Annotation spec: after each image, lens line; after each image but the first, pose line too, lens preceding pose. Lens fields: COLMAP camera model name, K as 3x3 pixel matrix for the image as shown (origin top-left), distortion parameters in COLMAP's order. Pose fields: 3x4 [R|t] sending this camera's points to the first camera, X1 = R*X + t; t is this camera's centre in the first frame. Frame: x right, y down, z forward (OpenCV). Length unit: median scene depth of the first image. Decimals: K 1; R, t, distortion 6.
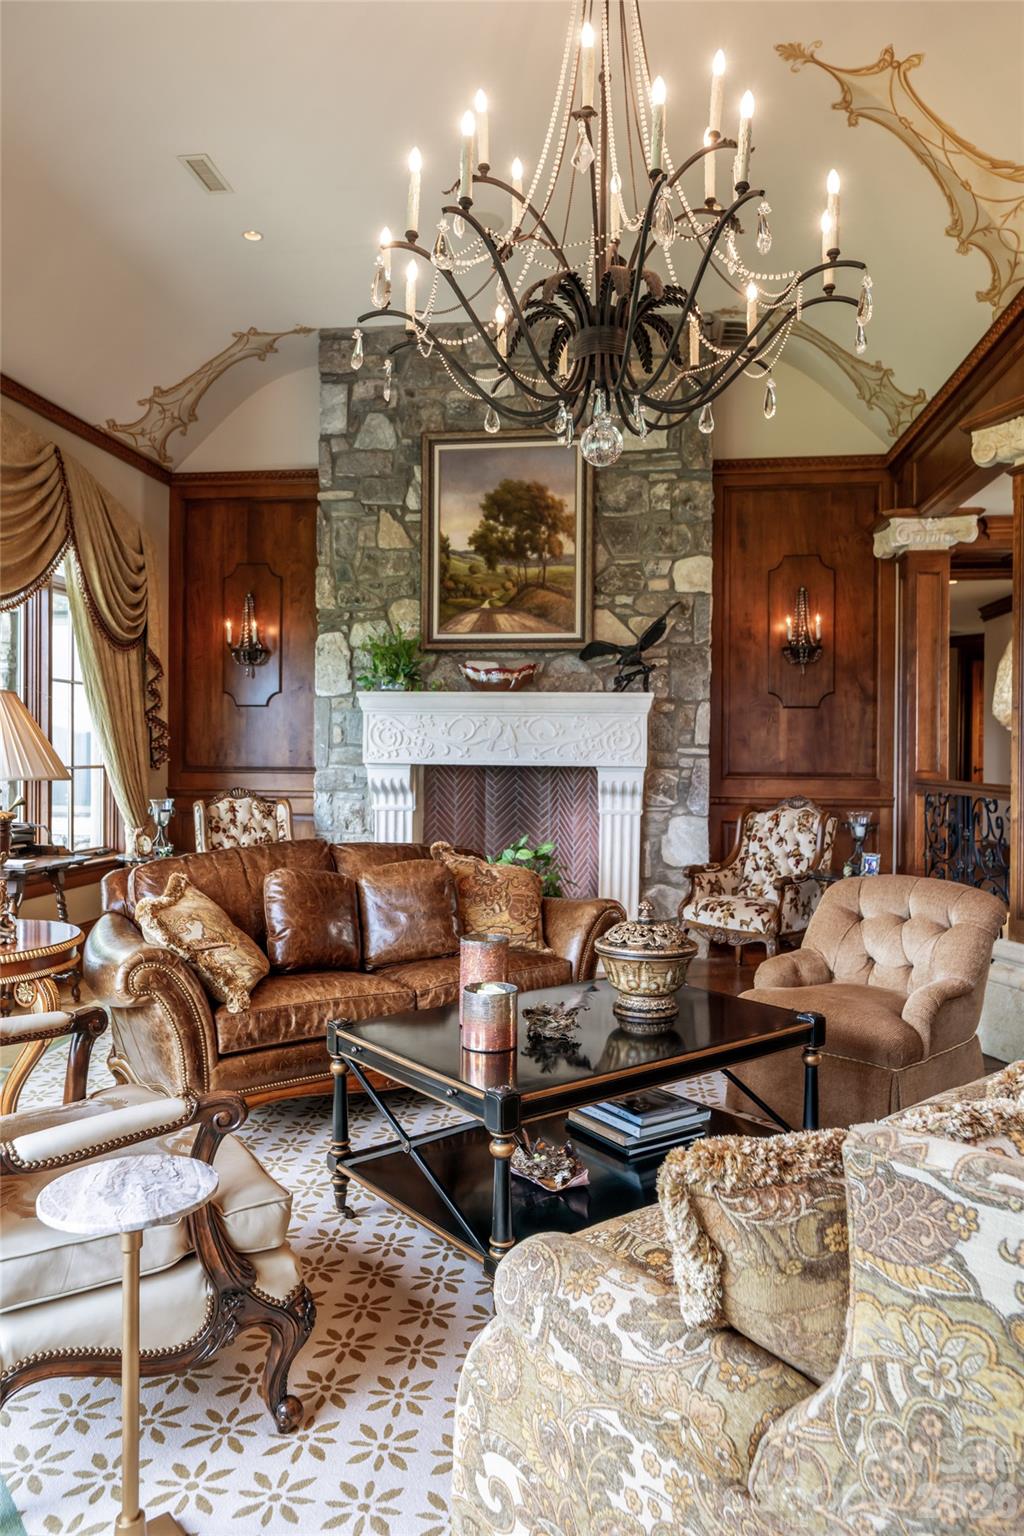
lens RADIAL K [[1151.5, 0, 512.0], [0, 1151.5, 768.0], [0, 0, 1]] dist [0.004114, 0.001017]
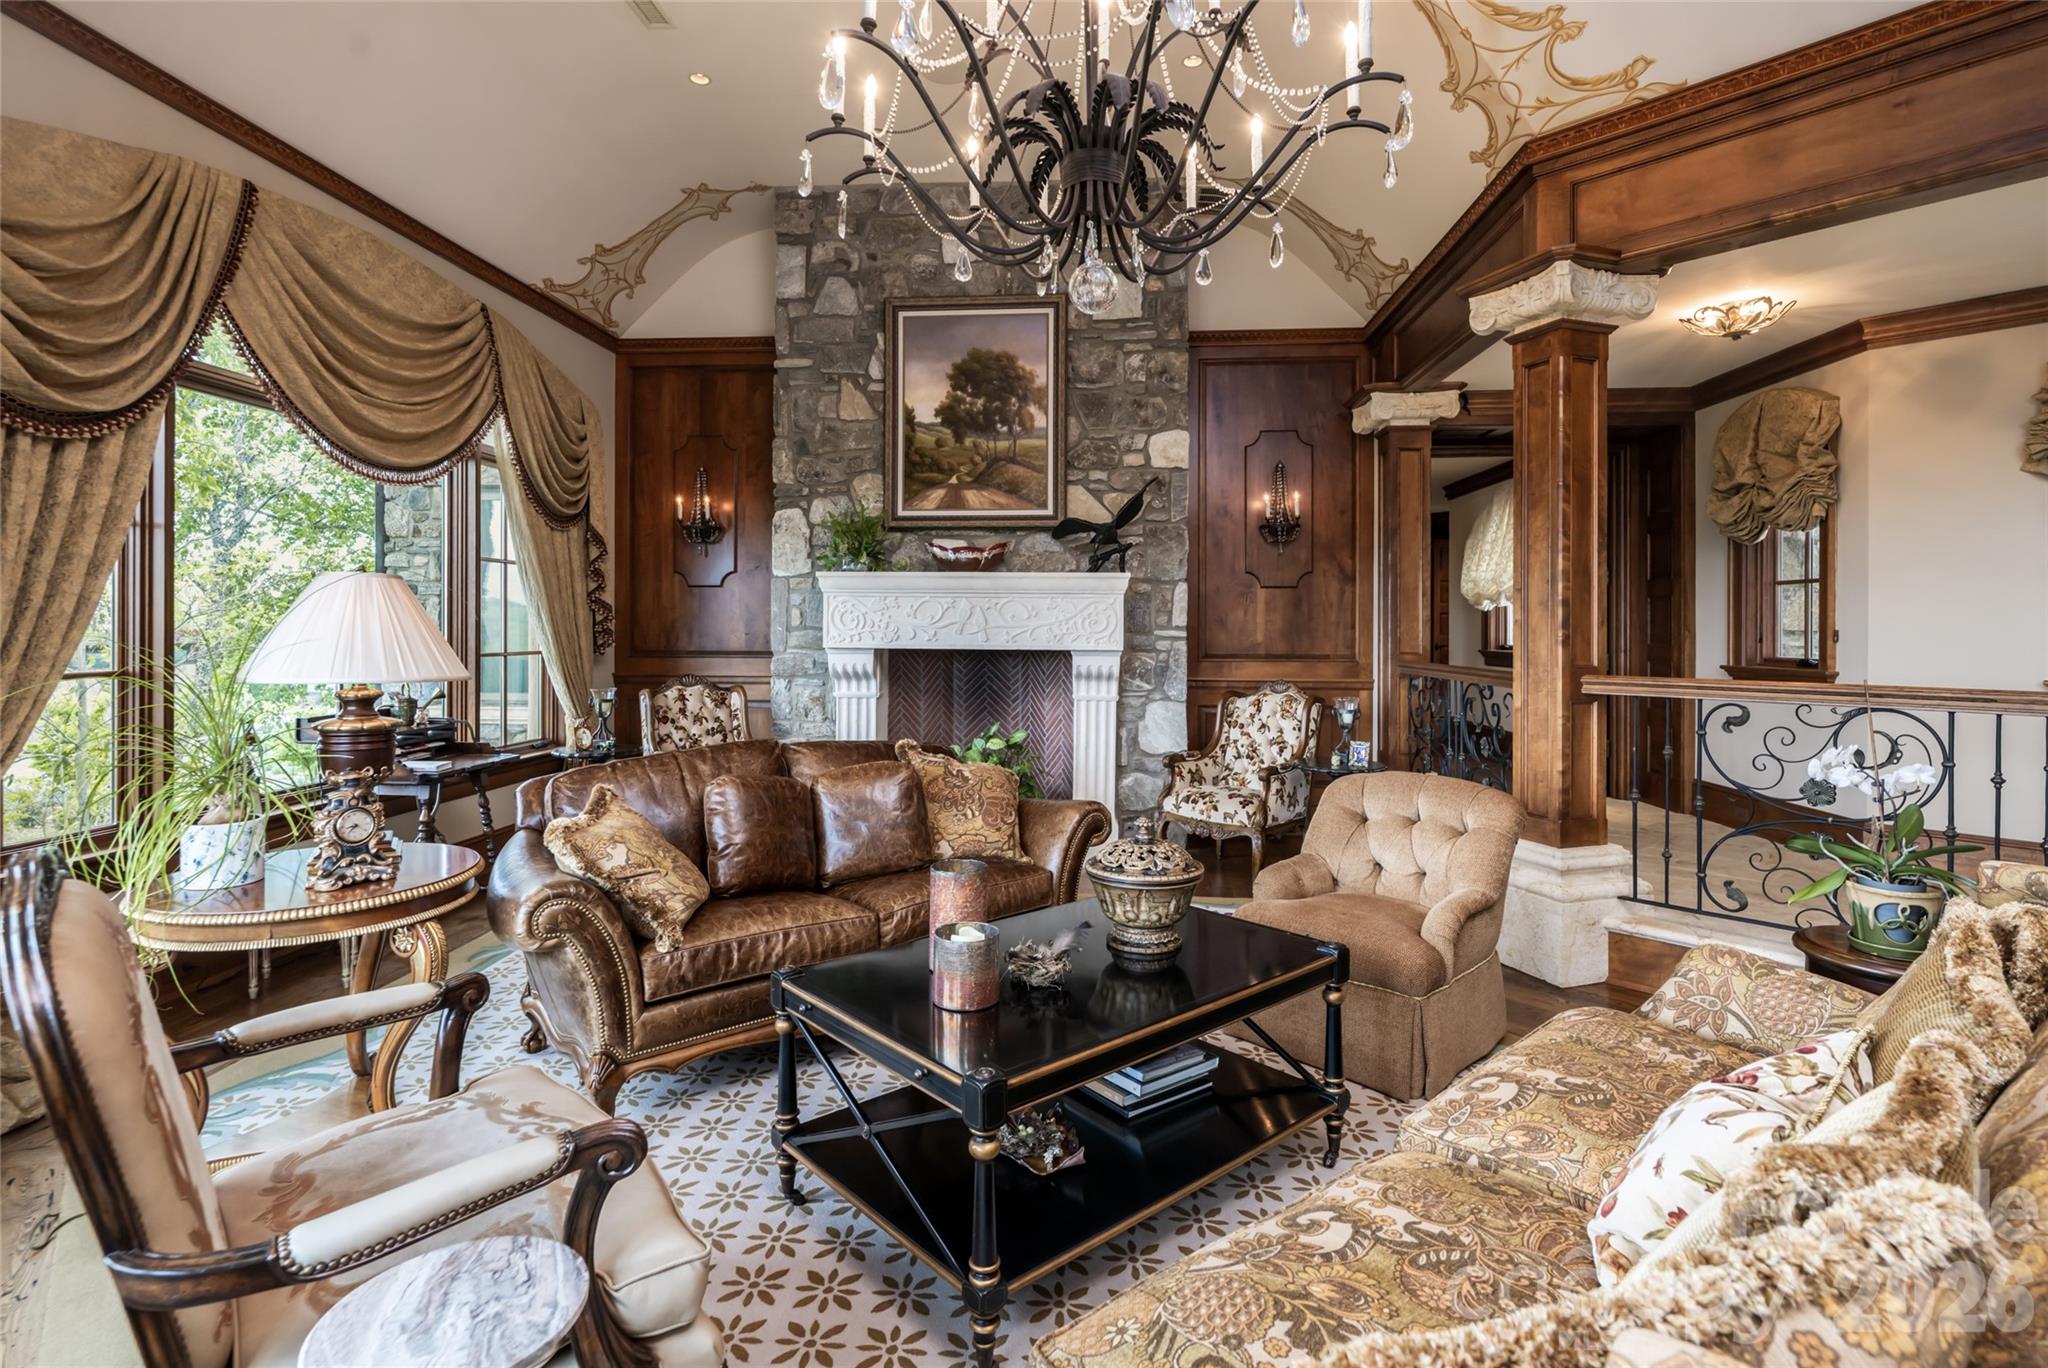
lens RADIAL K [[1018.6, 0, 1019.7], [0, 1018.6, 630.1], [0, 0, 1]] dist [0.001596, 0.000112]
pose [[0.998789, -0.003241, 0.049091, -0.010303], [0.003333, 0.999993, -0.001809, -0.017136], [-0.049085, 0.001970, 0.998793, 0.168180]]
